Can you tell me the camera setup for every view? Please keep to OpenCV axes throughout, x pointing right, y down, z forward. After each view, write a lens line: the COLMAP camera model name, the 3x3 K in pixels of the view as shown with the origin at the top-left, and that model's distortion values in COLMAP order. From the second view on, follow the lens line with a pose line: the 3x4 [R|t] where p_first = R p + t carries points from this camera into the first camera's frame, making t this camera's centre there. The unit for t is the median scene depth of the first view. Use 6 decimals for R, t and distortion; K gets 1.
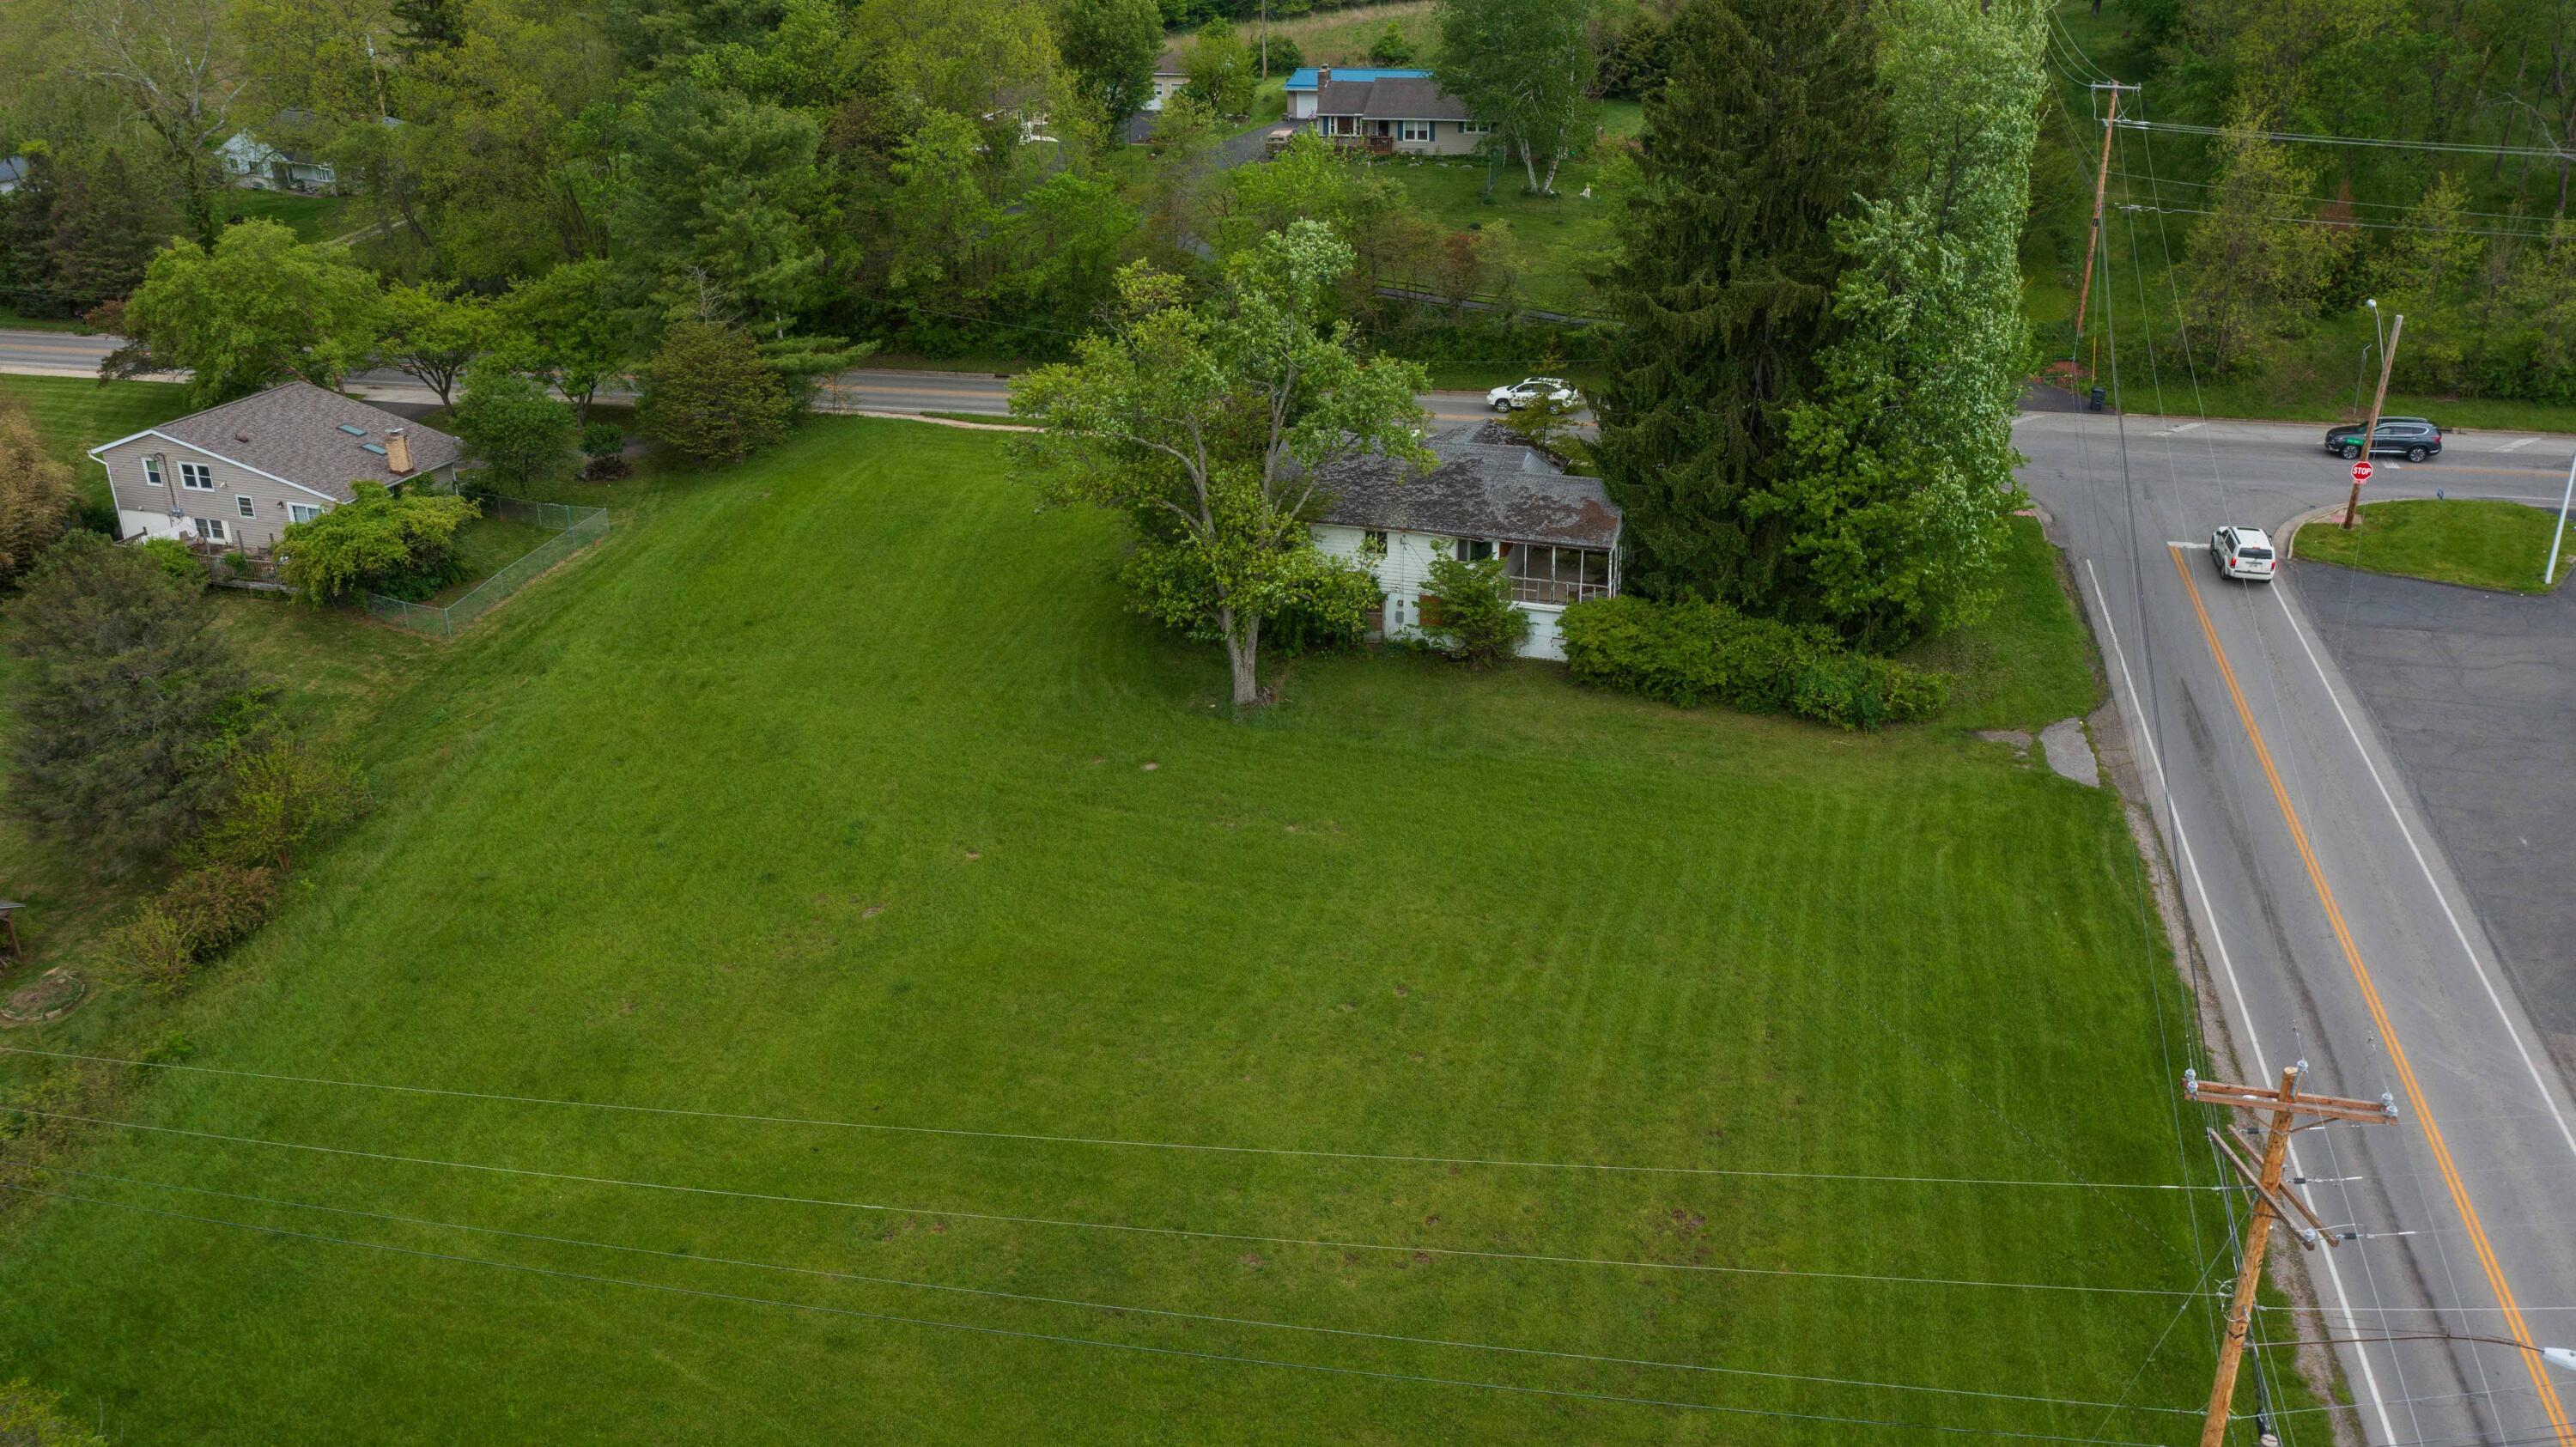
lens RADIAL K [[2037.6, 0, 1285.6], [0, 2037.6, 714.8], [0, 0, 1]] dist [-0.007052, -0.002510]
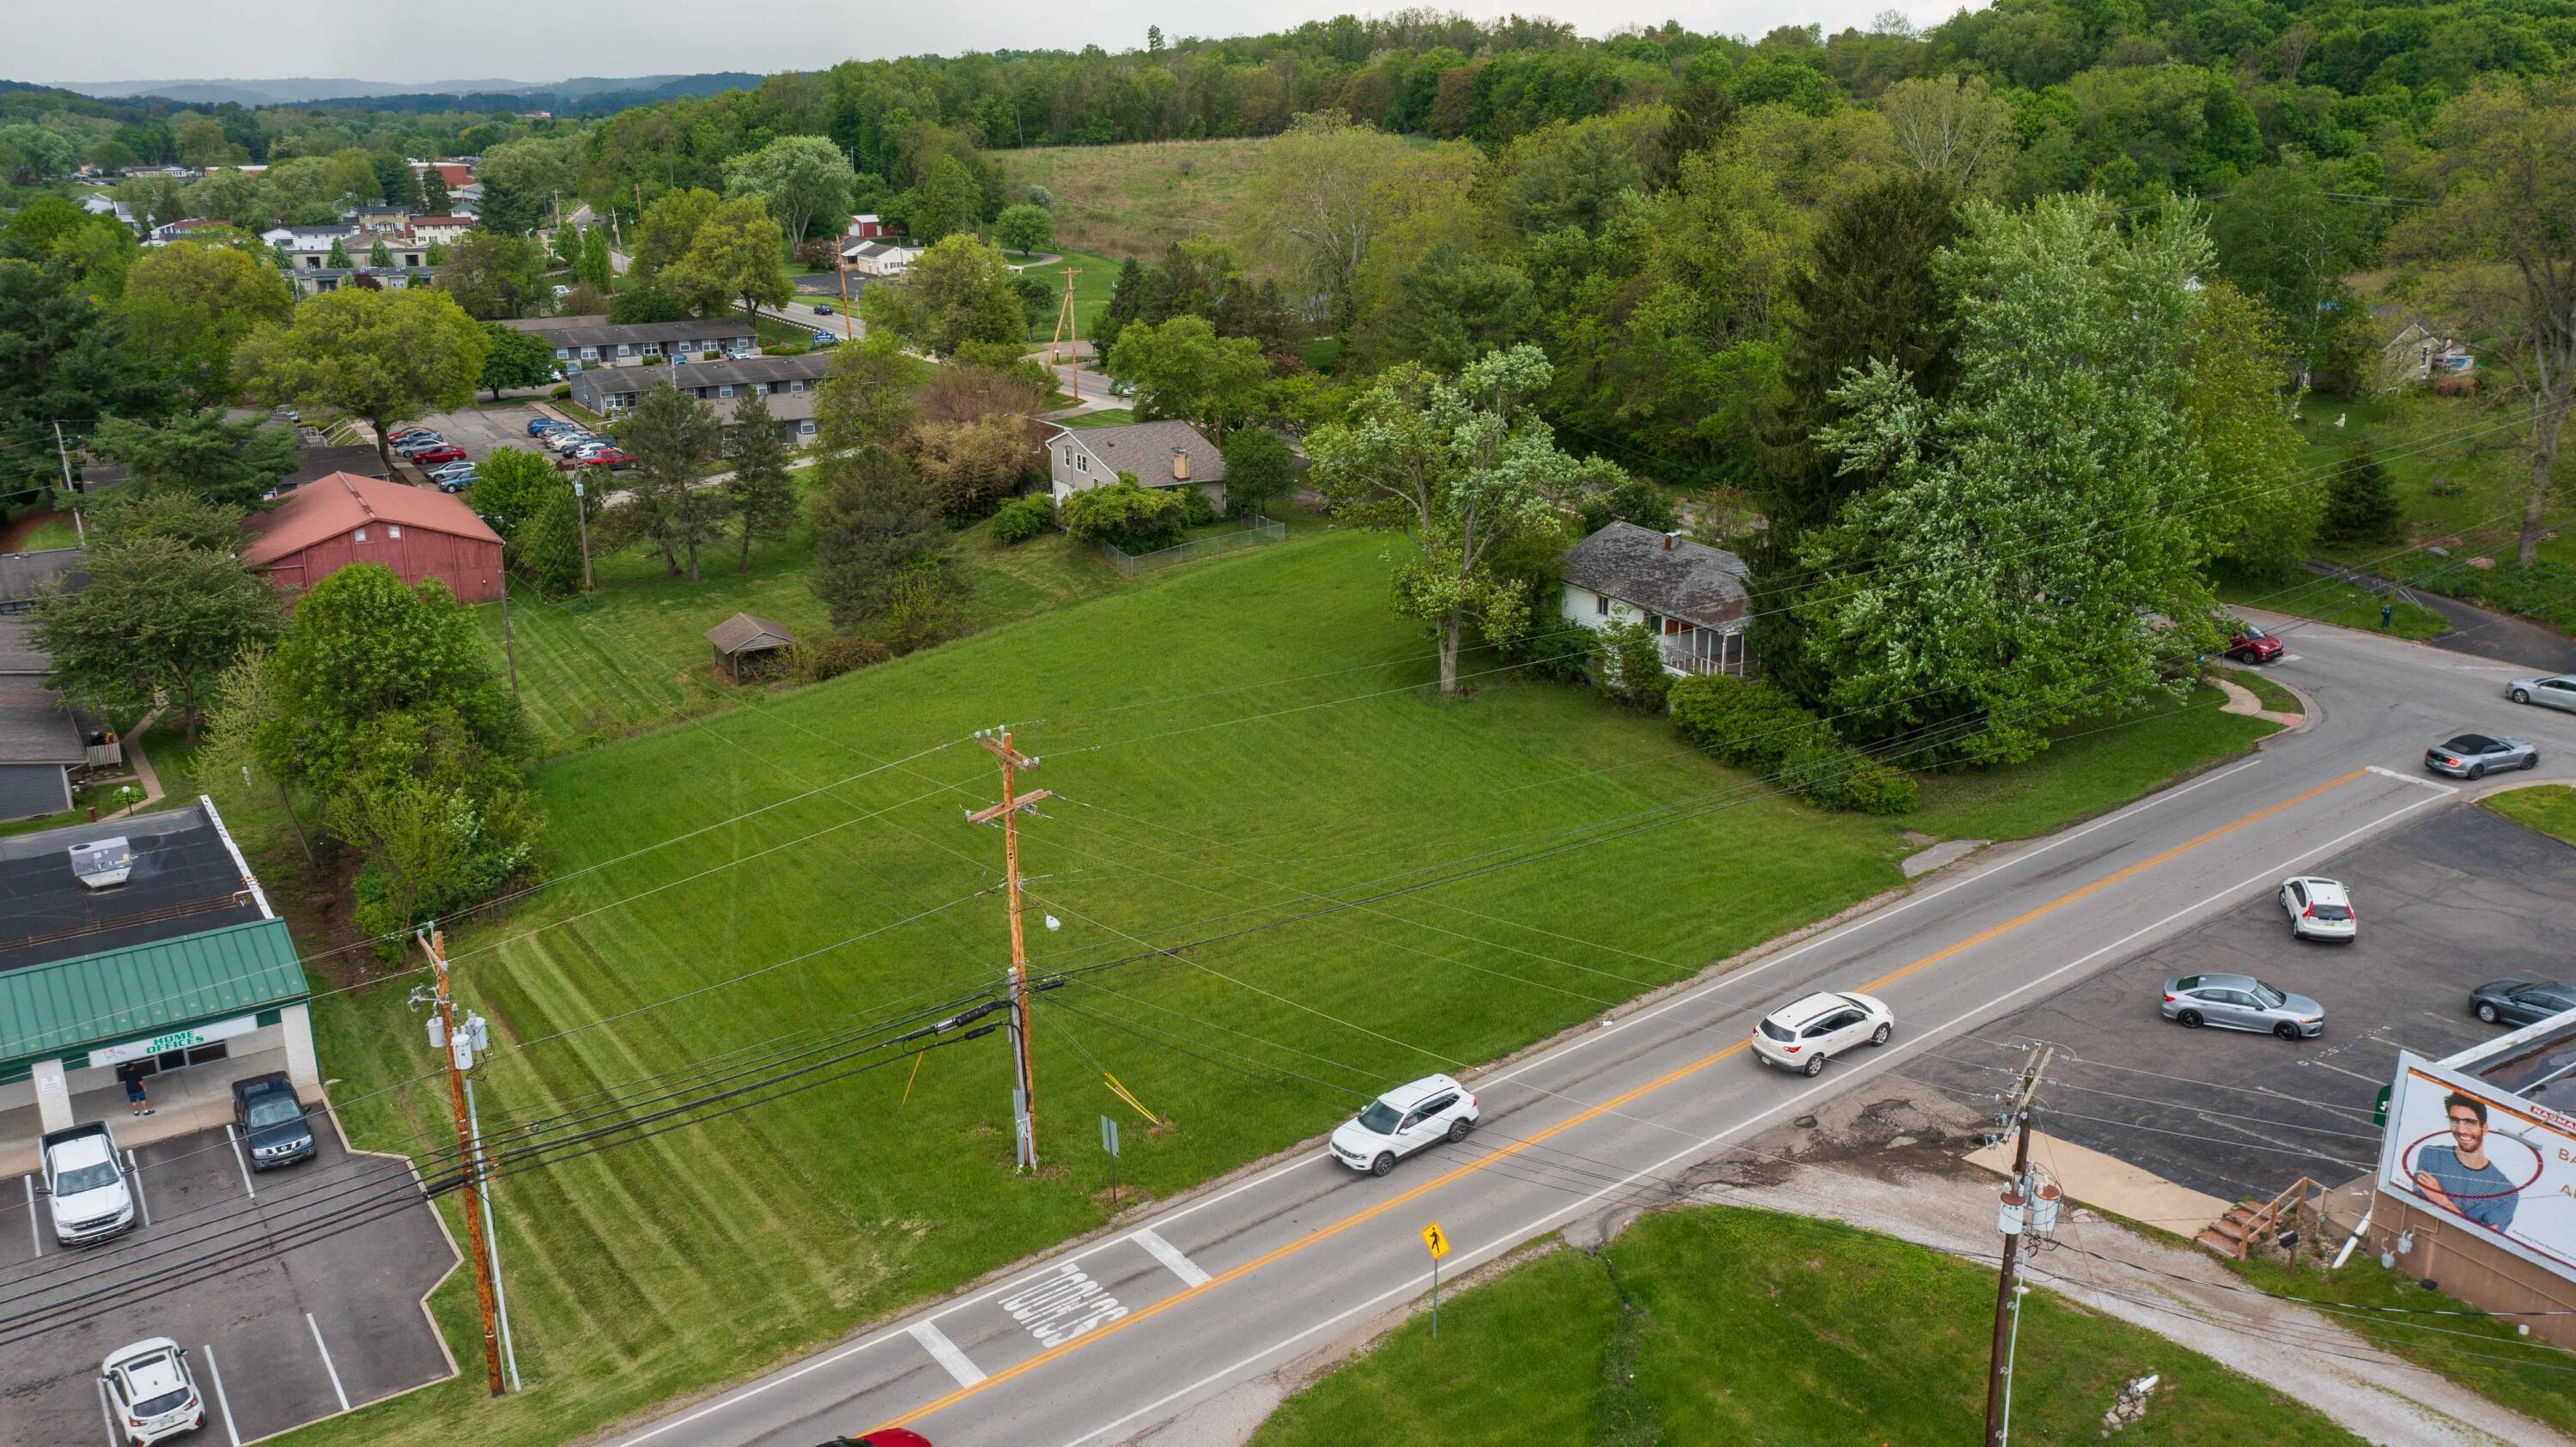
lens RADIAL K [[2039.5, 0, 1286.3], [0, 2039.5, 711.9], [0, 0, 1]] dist [-0.004279, 0.006214]
pose [[0.741269, 0.203581, -0.639590, 0.779676], [-0.268456, 0.963281, -0.004522, 0.041297], [0.615185, 0.175054, 0.768703, -0.104516]]
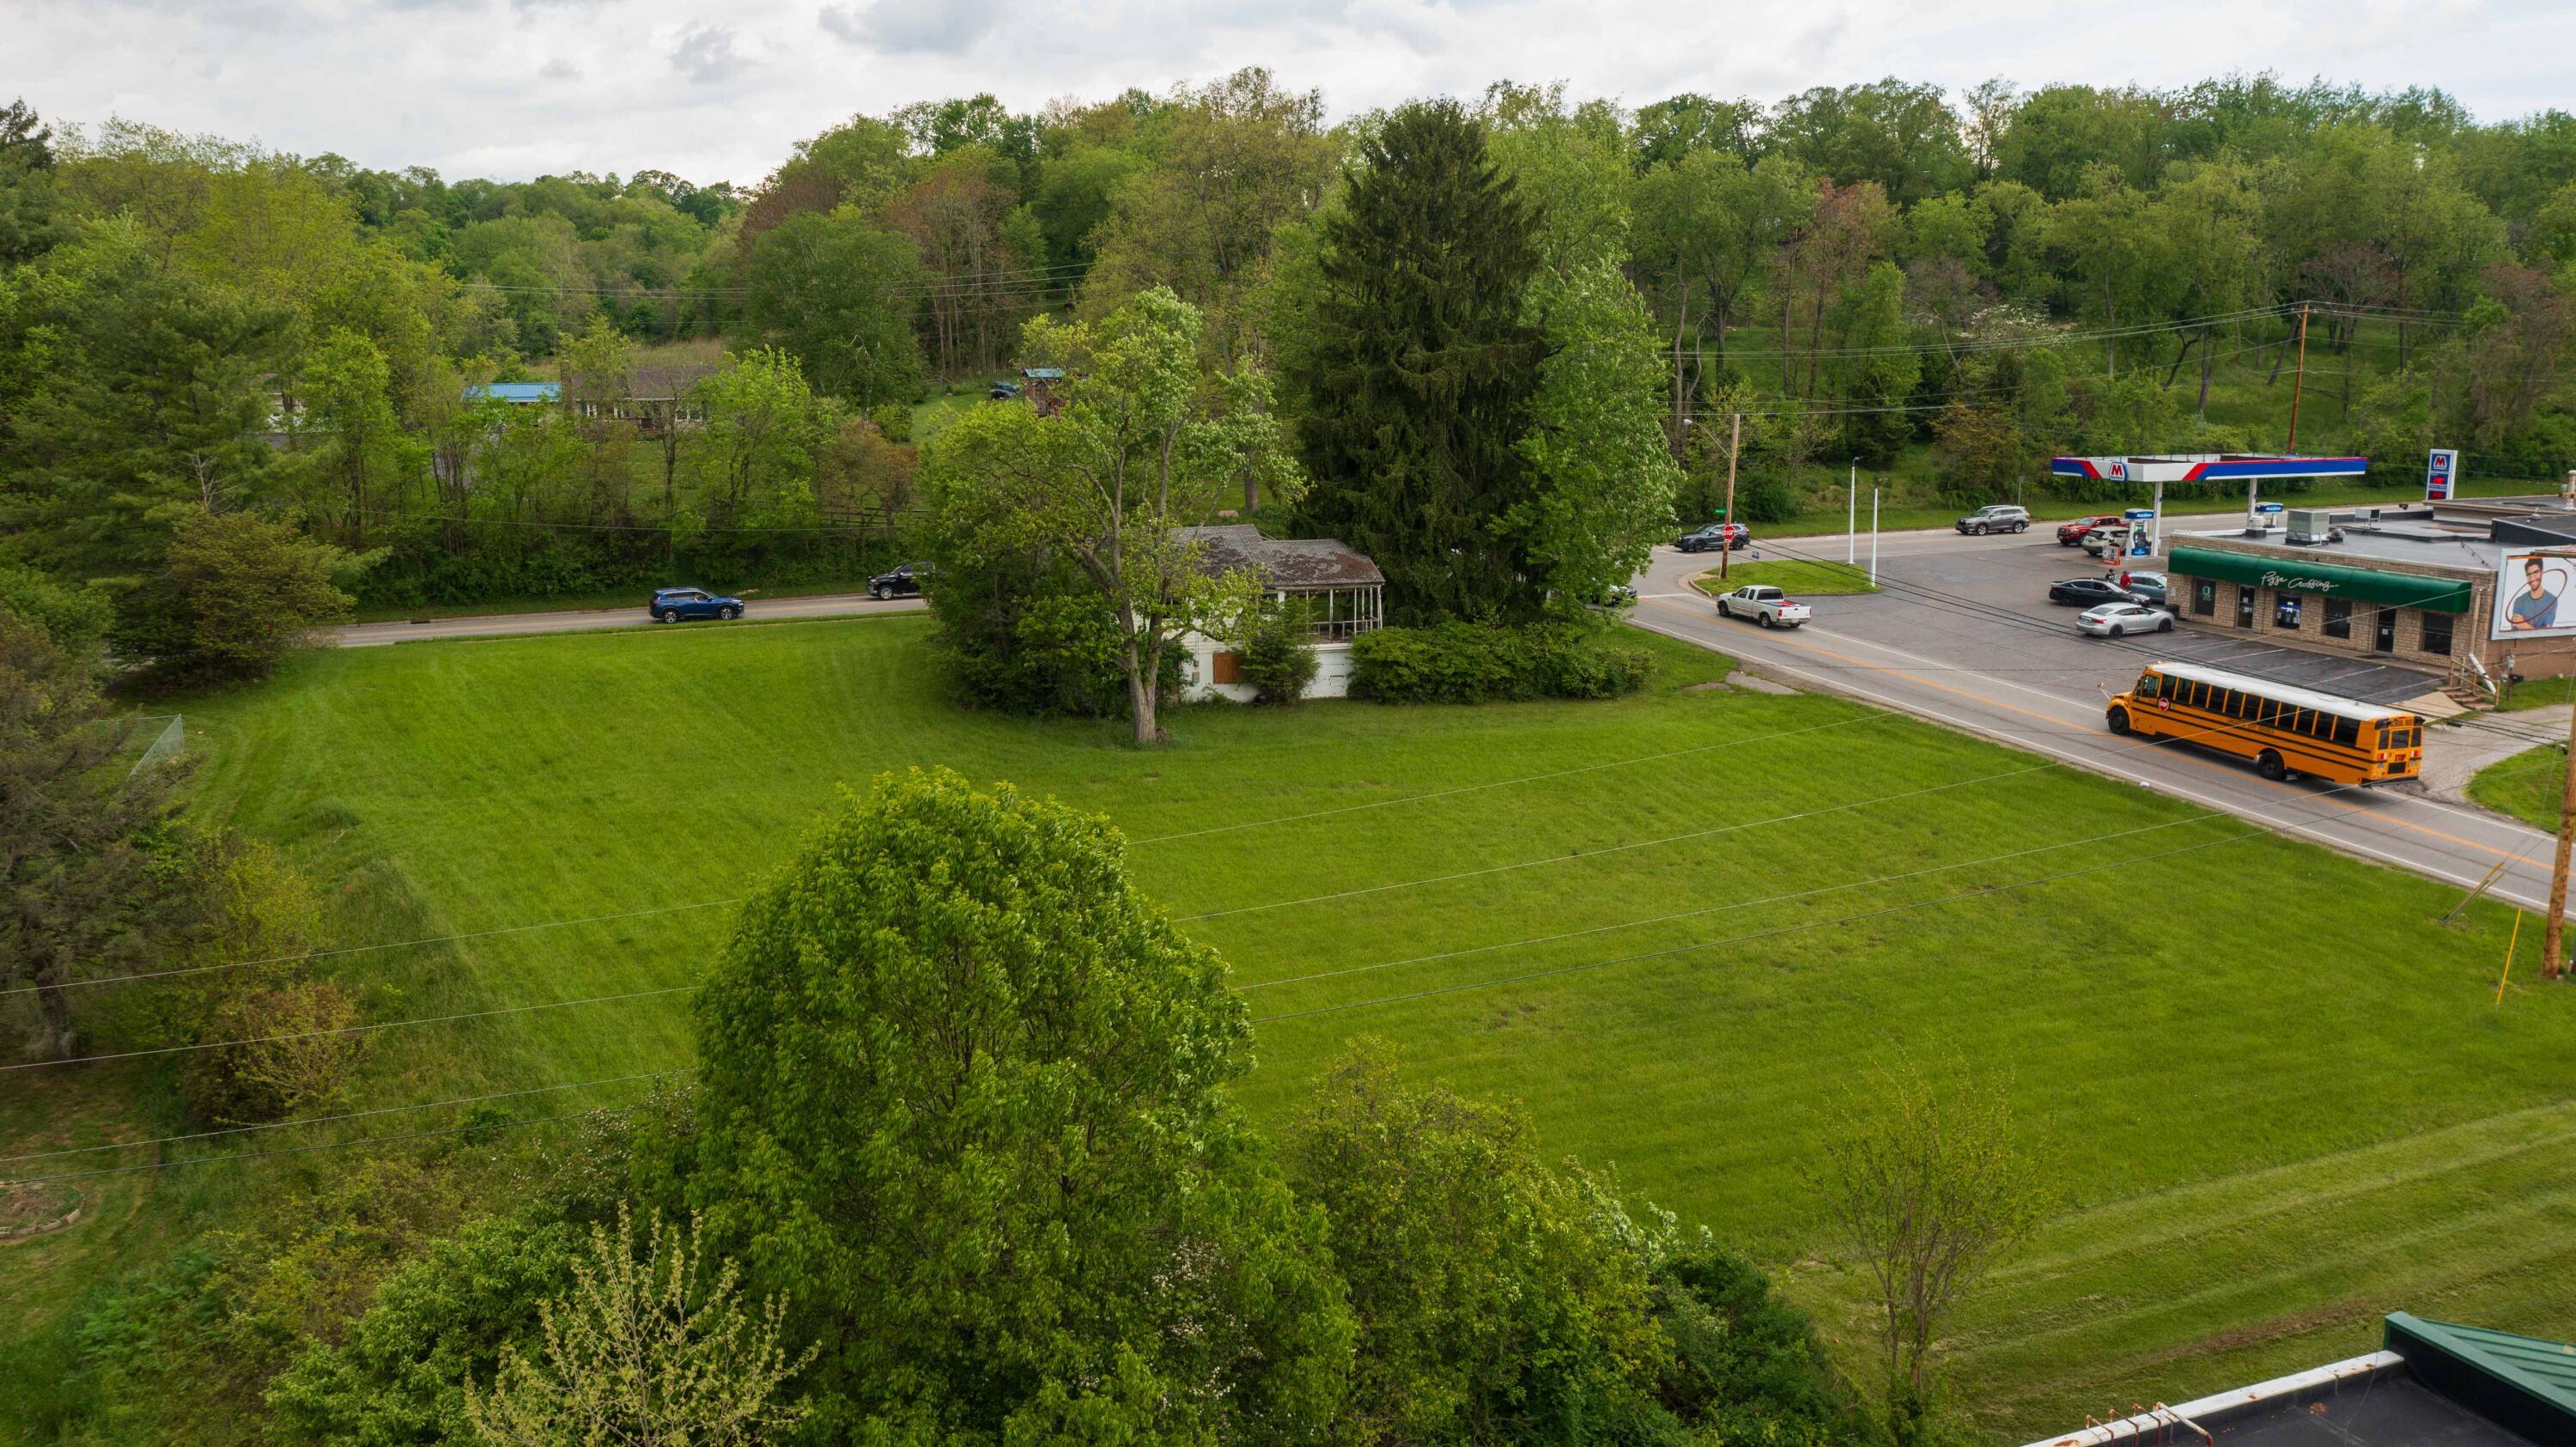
lens RADIAL K [[2039.5, 0, 1286.3], [0, 2039.5, 711.9], [0, 0, 1]] dist [-0.004279, 0.006214]
pose [[0.809008, -0.095145, 0.580046, -0.569073], [0.225551, 0.961519, -0.156866, 0.159442], [-0.542800, 0.257736, 0.799337, 0.132332]]
